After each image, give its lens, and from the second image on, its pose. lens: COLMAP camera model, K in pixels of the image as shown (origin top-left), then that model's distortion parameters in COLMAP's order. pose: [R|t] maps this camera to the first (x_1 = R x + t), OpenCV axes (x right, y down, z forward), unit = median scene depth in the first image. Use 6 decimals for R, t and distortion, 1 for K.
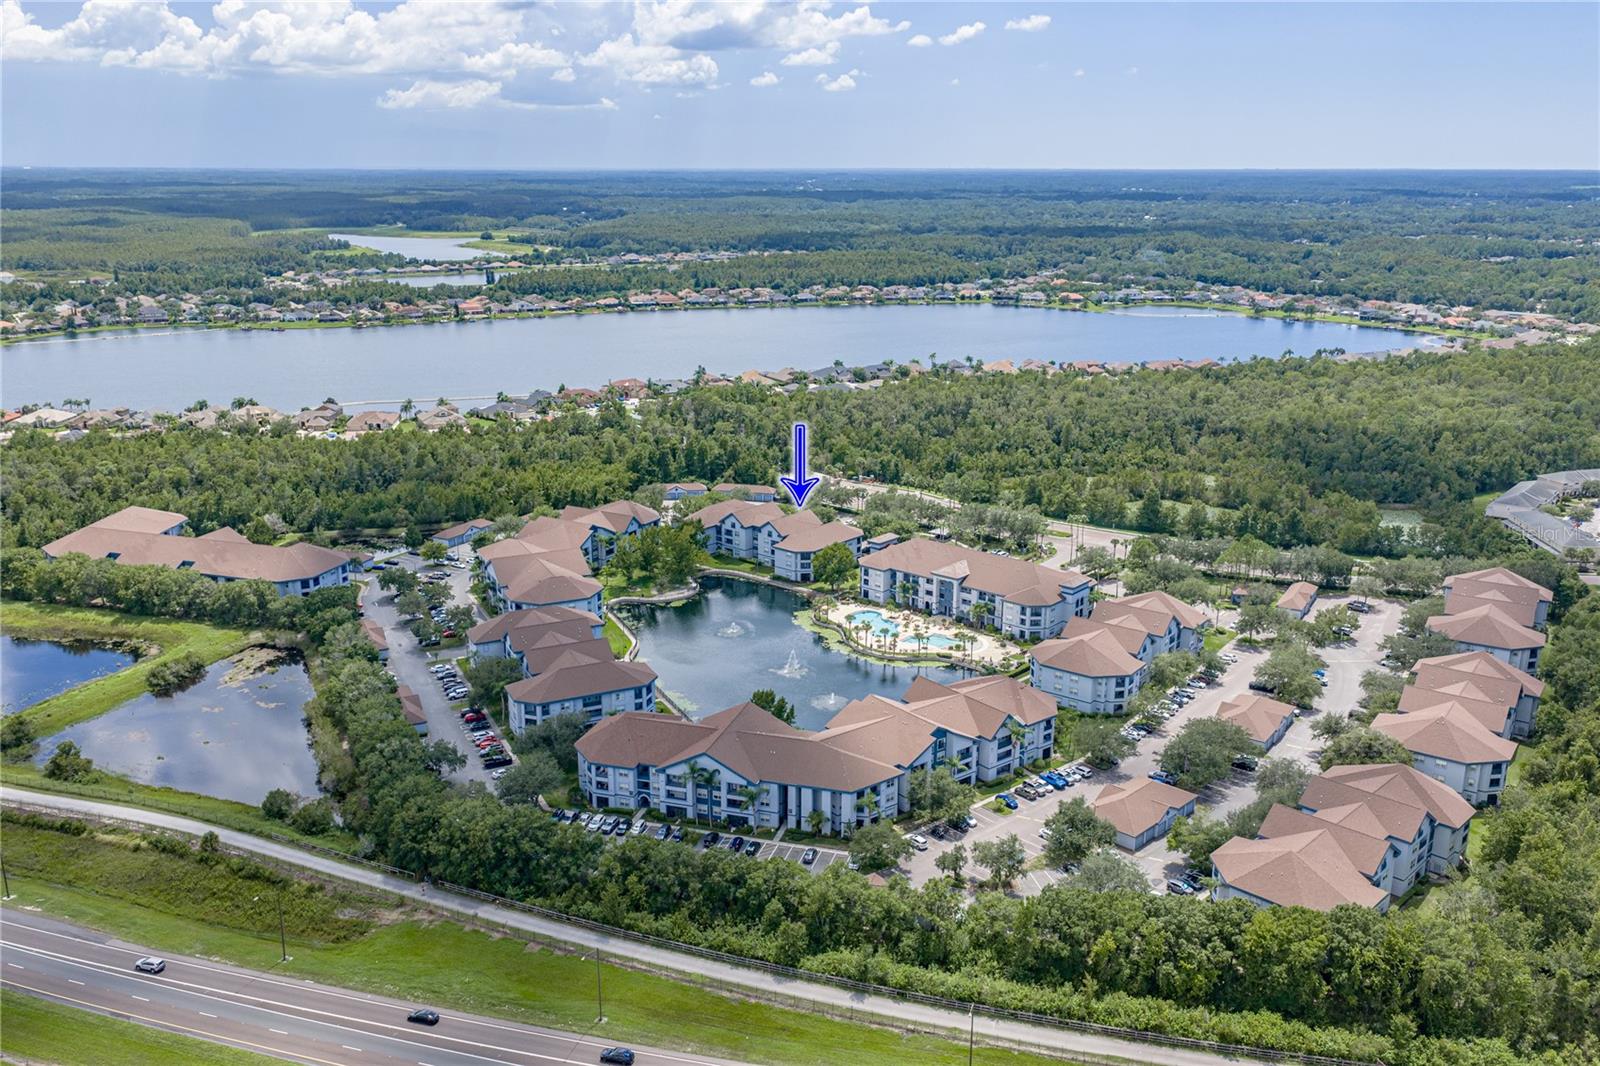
lens RADIAL K [[1295.1, 0, 800.0], [0, 1295.1, 533.0], [0, 0, 1]] dist [0.006717, 0.005230]
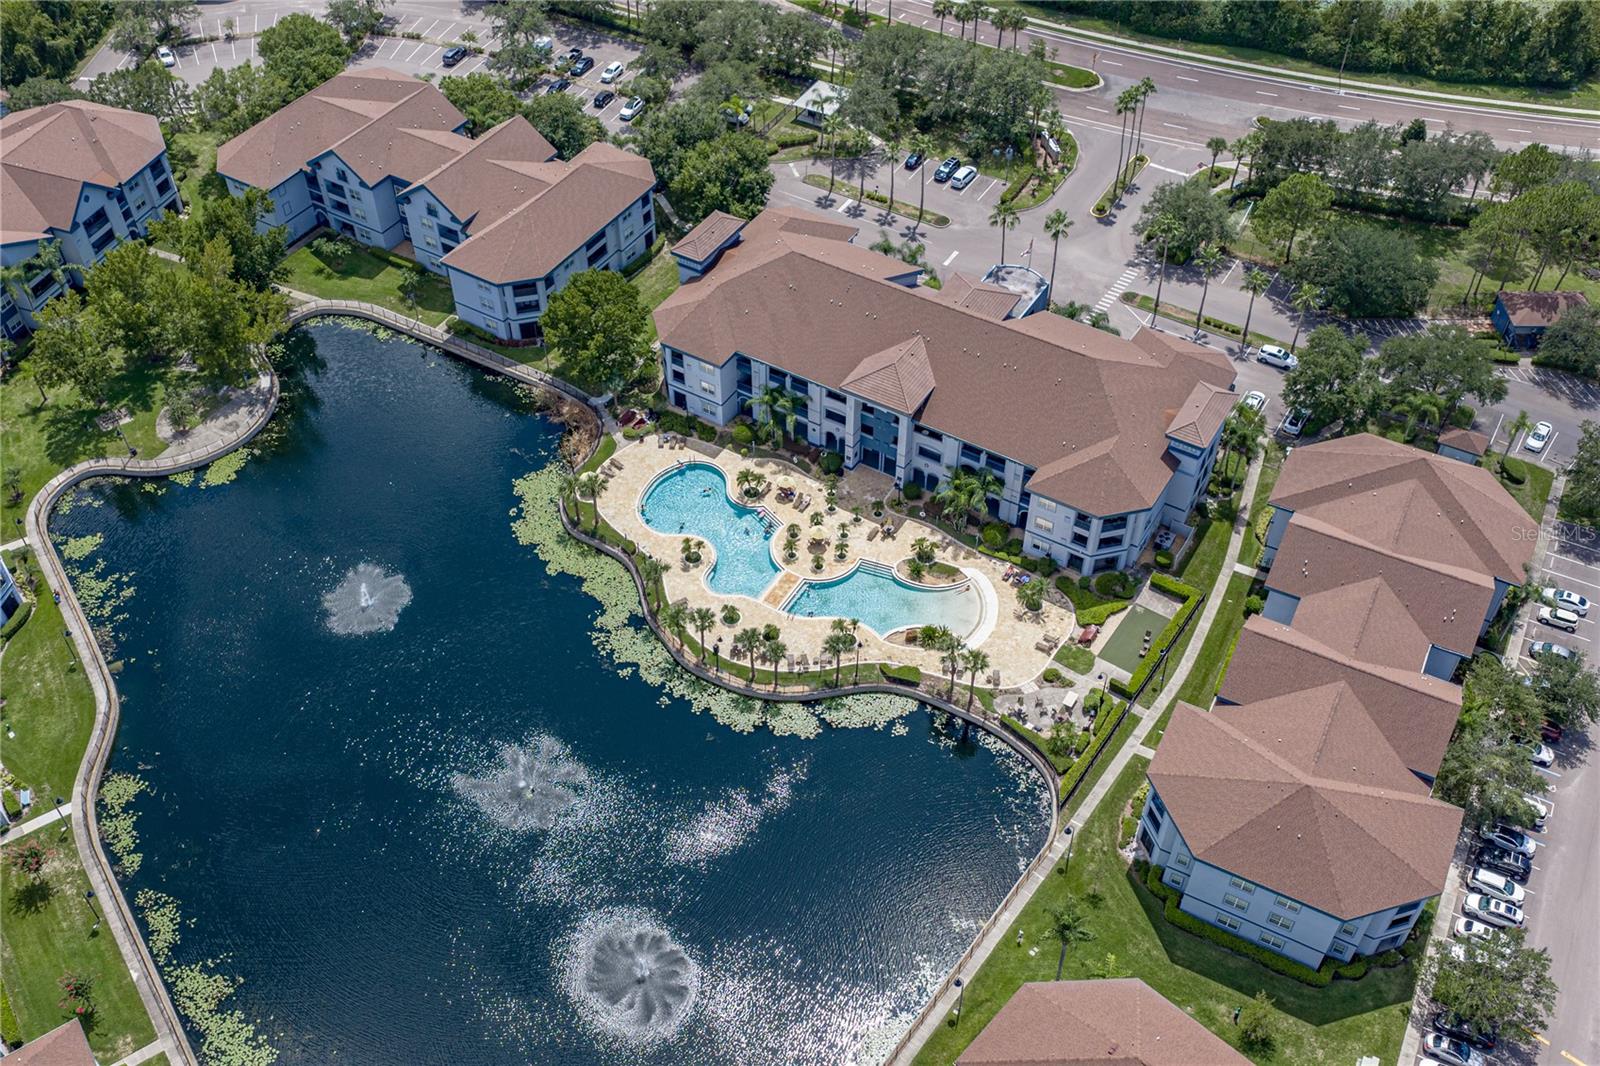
lens RADIAL K [[1569.3, 0, 800.0], [0, 1569.3, 533.0], [0, 0, 1]] dist [-0.002552, 0.018882]
pose [[0.986806, -0.120632, 0.107990, 0.029648], [0.052003, 0.867797, 0.494189, -0.169639], [-0.153328, -0.482053, 0.862621, 0.546936]]
